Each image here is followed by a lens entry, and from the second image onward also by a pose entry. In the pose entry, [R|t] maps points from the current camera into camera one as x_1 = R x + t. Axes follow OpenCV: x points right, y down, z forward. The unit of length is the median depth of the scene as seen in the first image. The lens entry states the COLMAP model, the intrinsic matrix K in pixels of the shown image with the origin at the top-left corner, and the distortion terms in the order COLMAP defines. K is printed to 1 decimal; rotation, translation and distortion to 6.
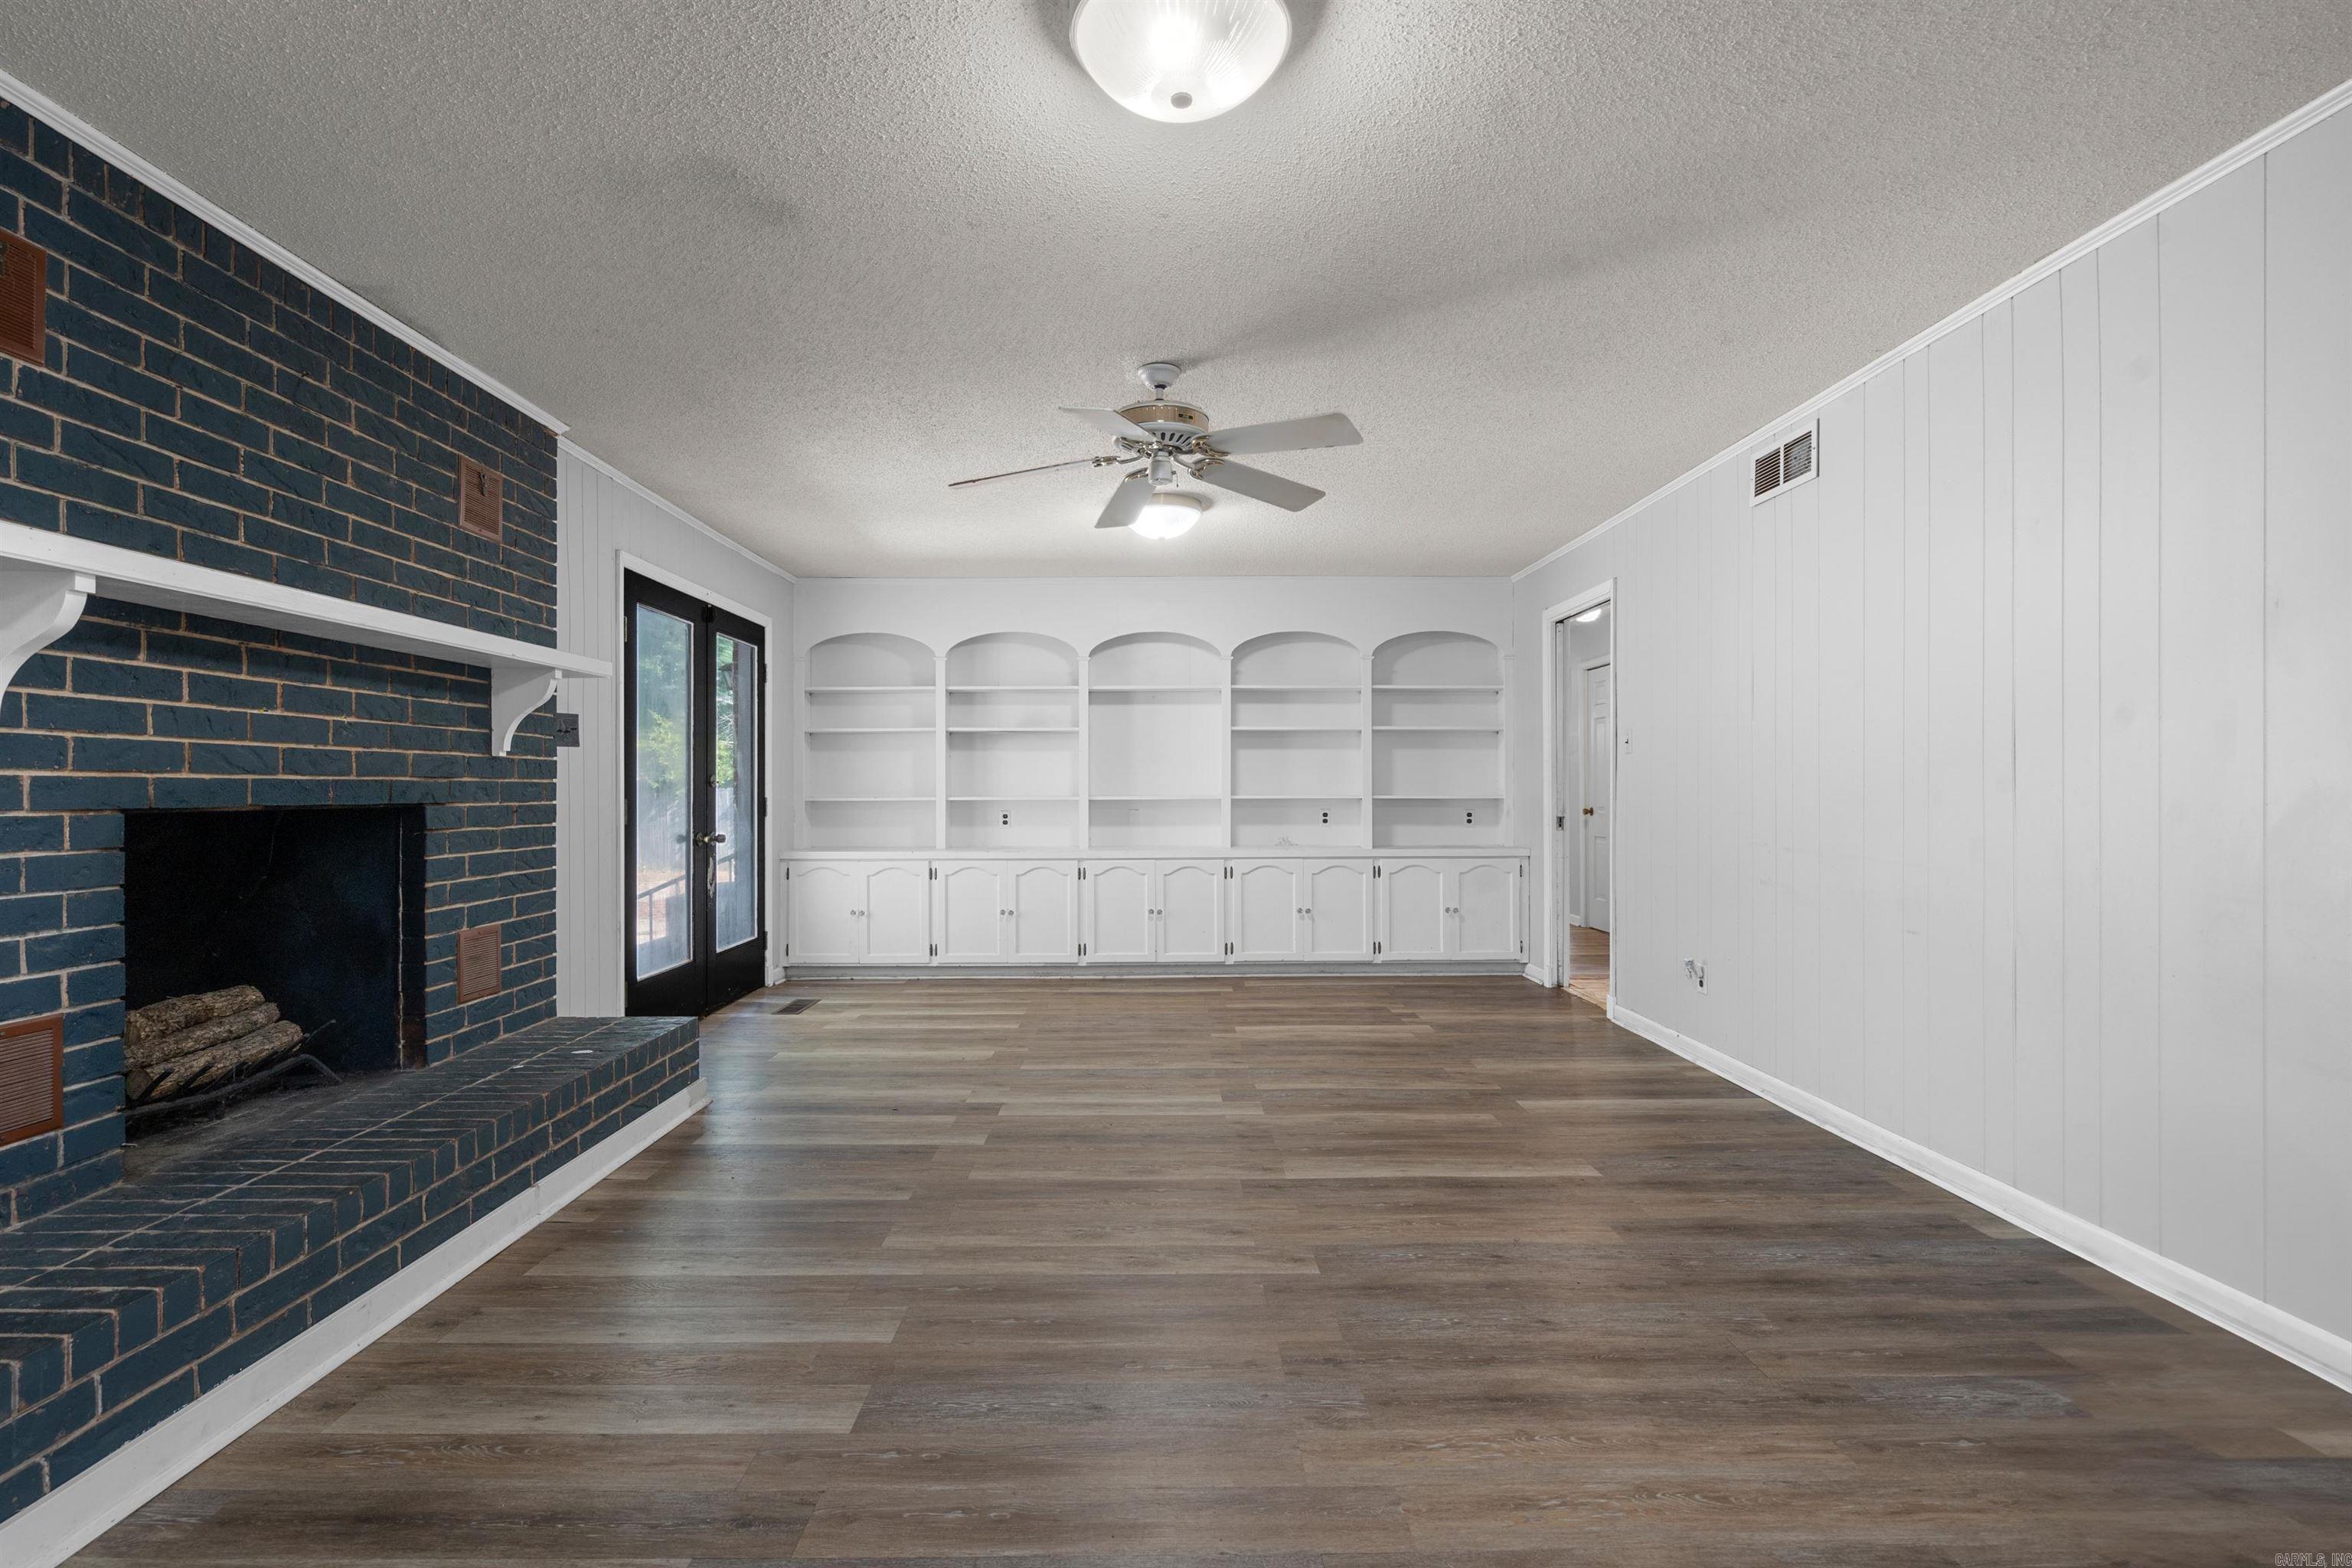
lens RADIAL K [[1089.3, 0, 1163.3], [0, 1089.3, 788.5], [0, 0, 1]] dist [-0.002228, -0.000288]
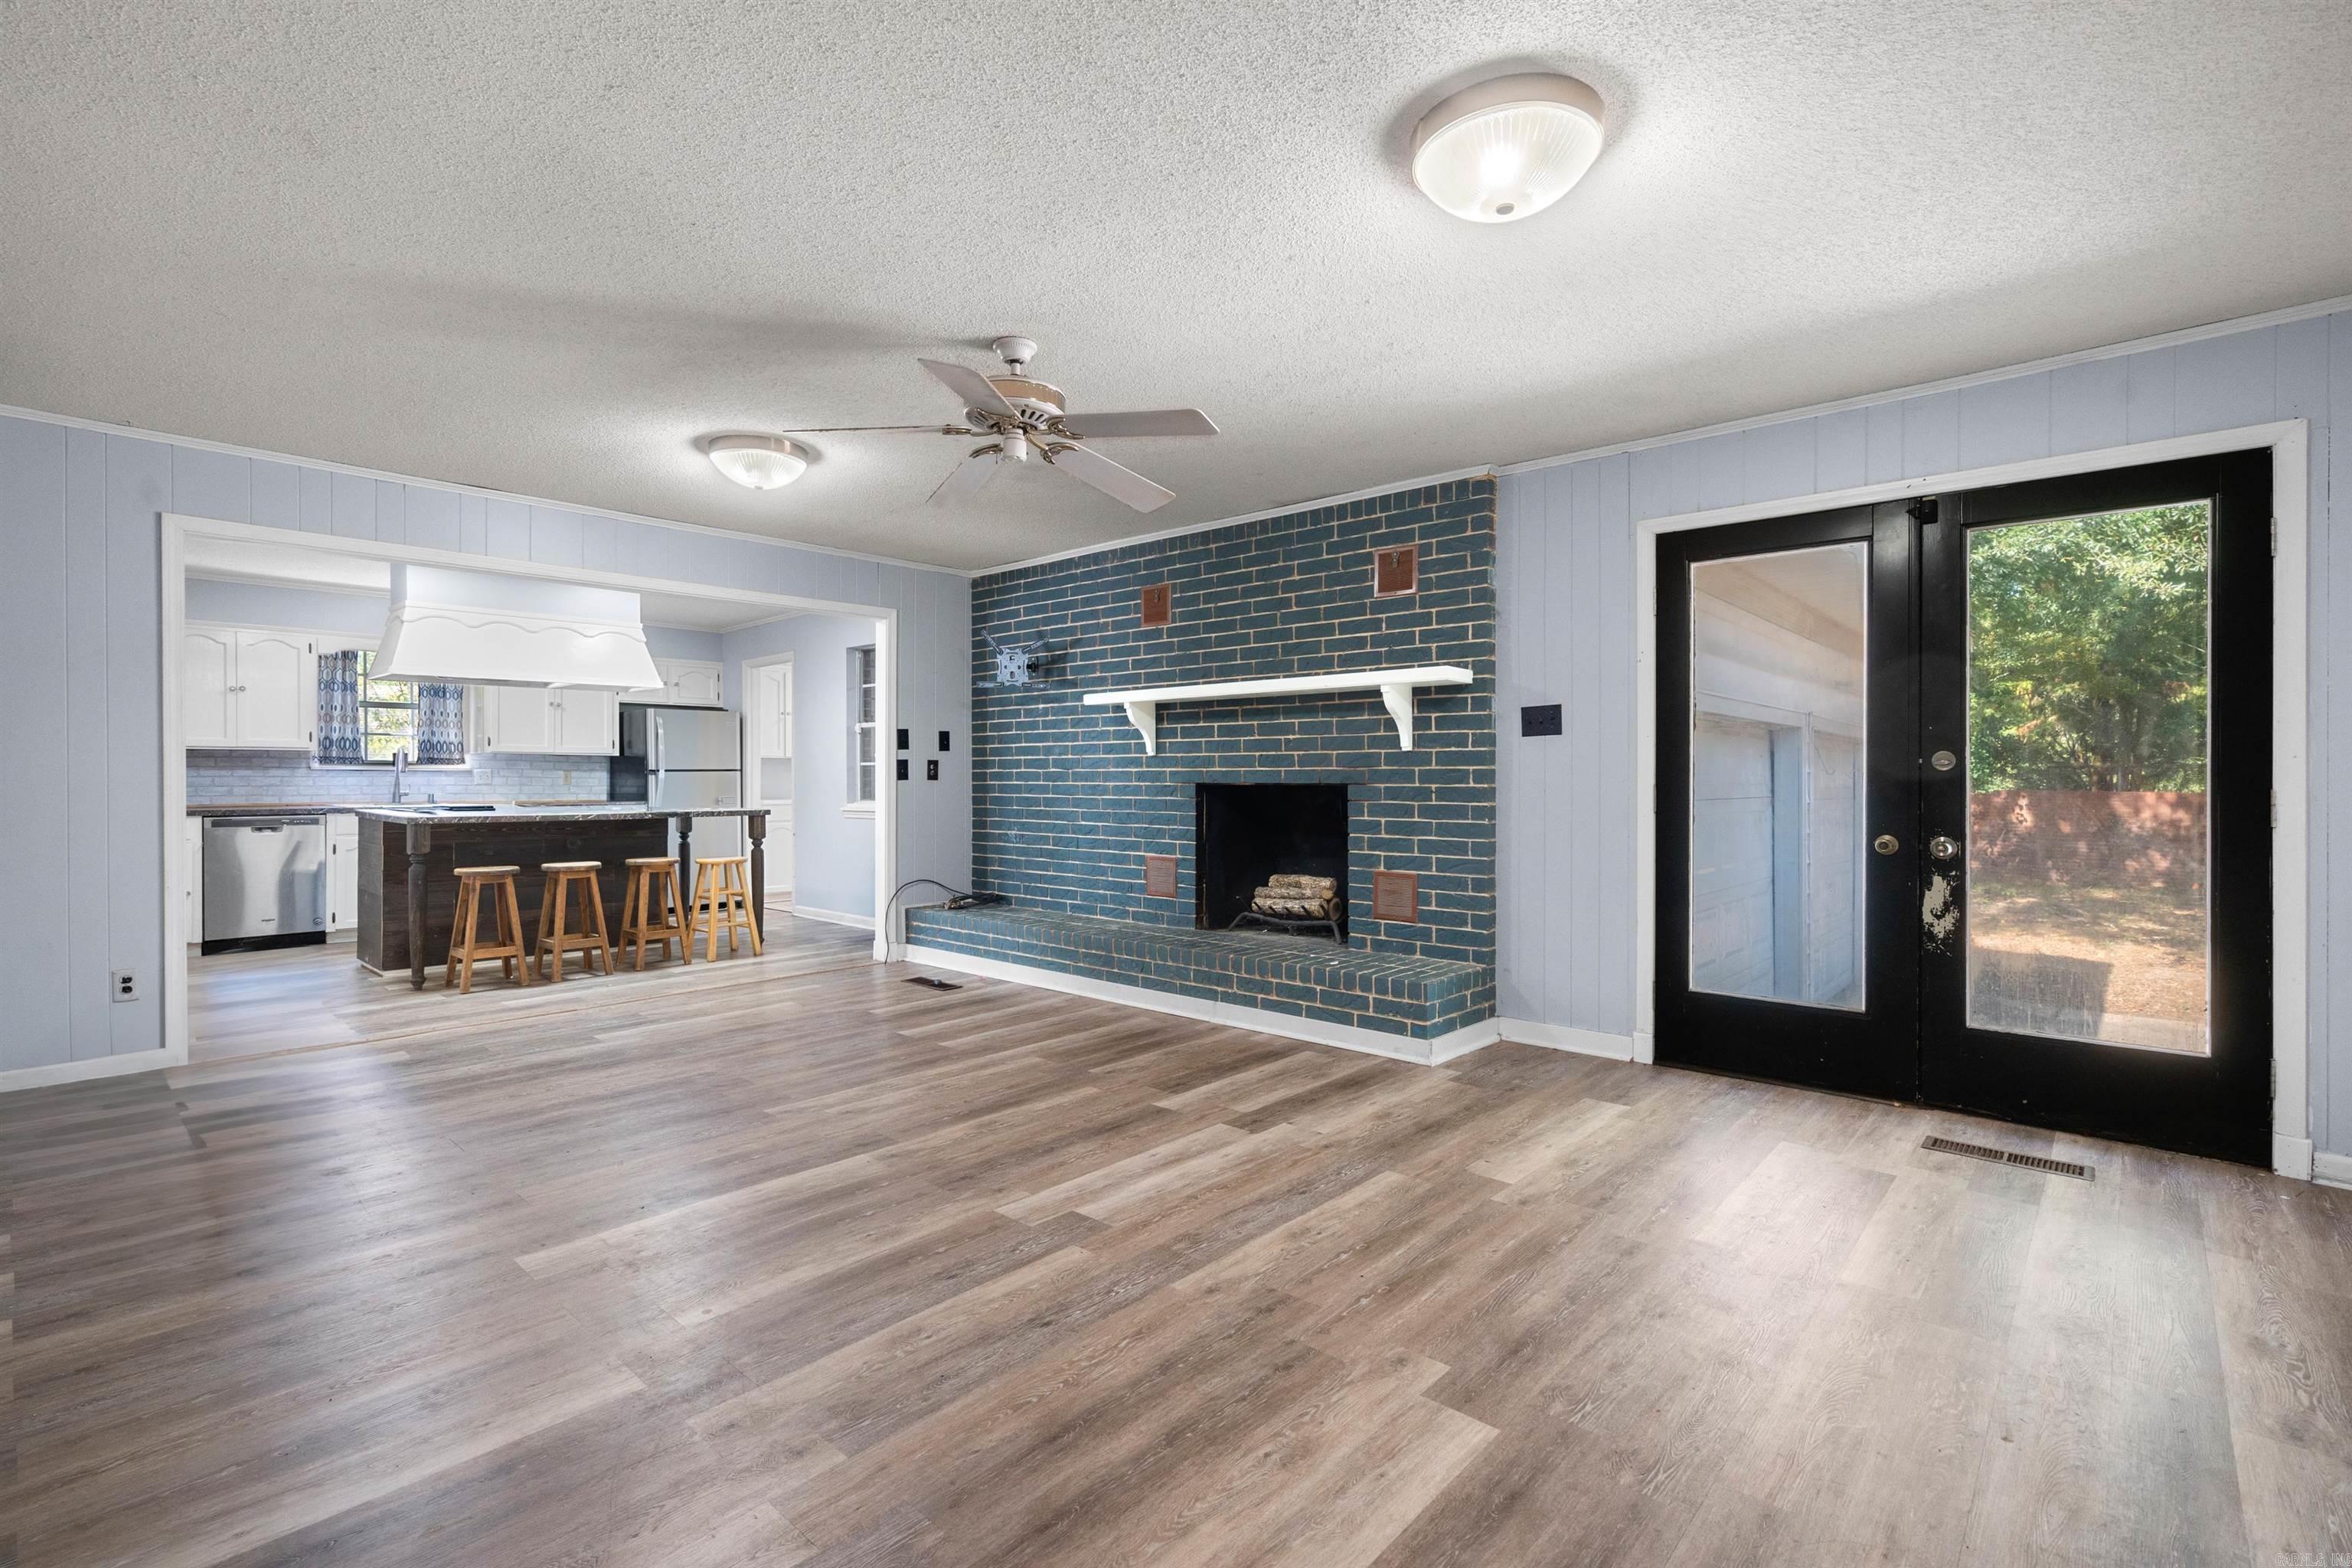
lens RADIAL K [[1064.7, 0, 1170.3], [0, 1064.7, 776.5], [0, 0, 1]] dist [0.000112, 0.000335]
pose [[-0.677646, 0.002723, -0.735383, 0.655008], [0.003019, 0.999995, 0.000921, 0.001194], [0.735382, -0.001596, -0.677651, 1.894080]]
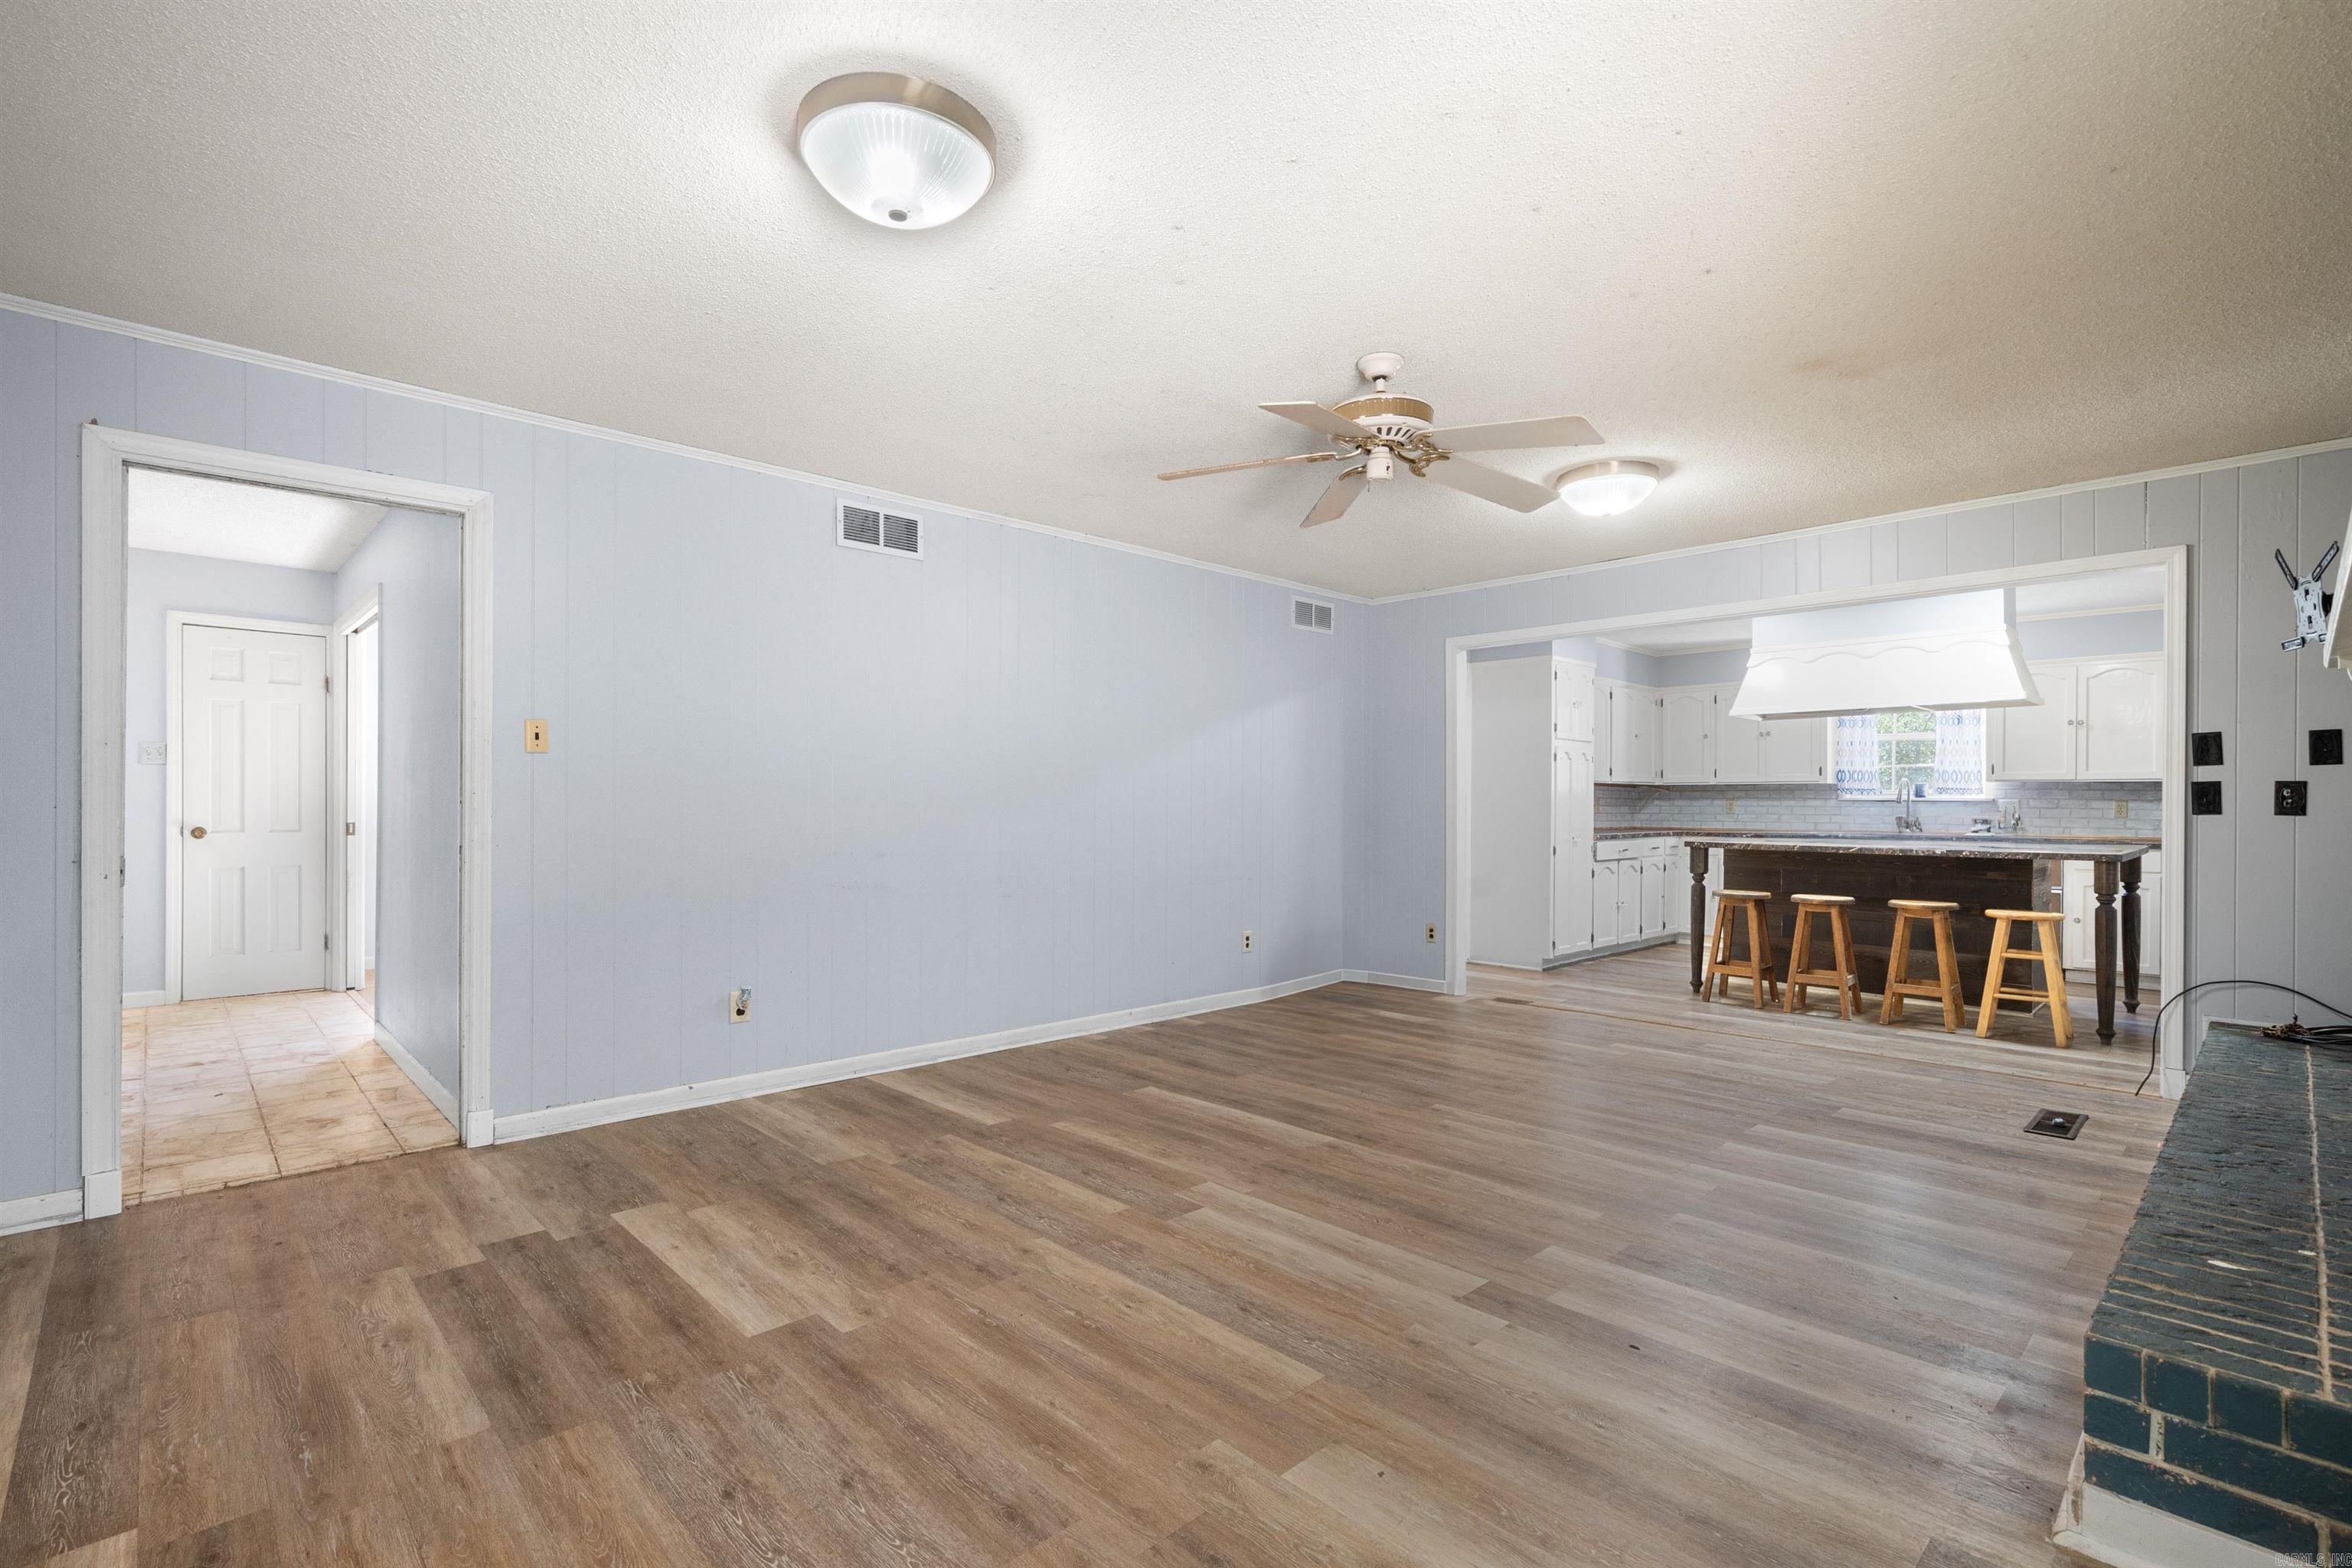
lens RADIAL K [[1074.9, 0, 1165.7], [0, 1074.9, 798.6], [0, 0, 1]] dist [0.001562, 0.000360]
pose [[-0.681516, 0.003802, 0.731794, -0.607329], [-0.002594, 0.999968, -0.007611, 0.002604], [-0.731799, -0.007085, -0.681484, 1.921168]]
